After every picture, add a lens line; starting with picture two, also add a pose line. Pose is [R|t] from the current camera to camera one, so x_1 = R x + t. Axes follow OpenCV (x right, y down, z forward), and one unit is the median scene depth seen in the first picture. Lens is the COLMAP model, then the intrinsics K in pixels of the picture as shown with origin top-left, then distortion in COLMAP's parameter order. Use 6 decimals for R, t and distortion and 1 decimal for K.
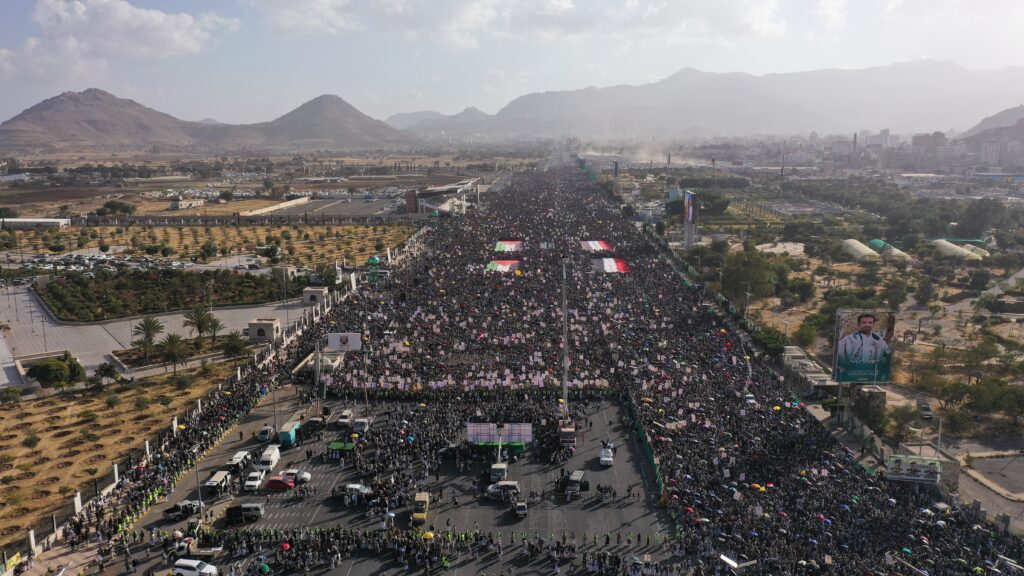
lens RADIAL K [[805.9, 0, 512.0], [0, 805.9, 288.0], [0, 0, 1]] dist [0.016755, -0.006973]
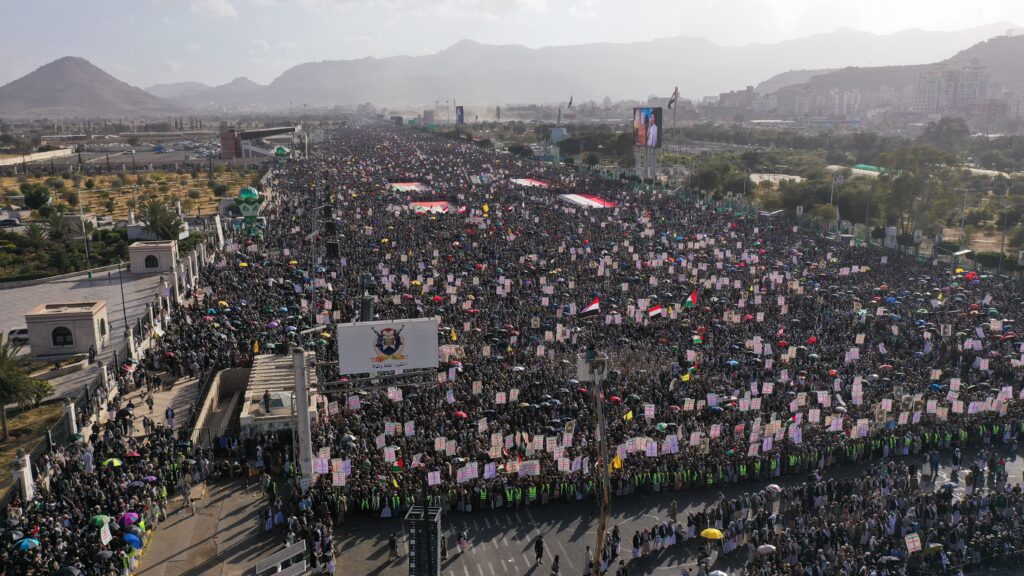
lens RADIAL K [[805.9, 0, 512.0], [0, 805.9, 288.0], [0, 0, 1]] dist [0.016755, -0.006973]
pose [[0.964148, -0.061439, 0.258155, -0.114082], [0.053714, 0.997875, 0.036880, 0.016135], [-0.259873, -0.021691, 0.965399, 0.317990]]
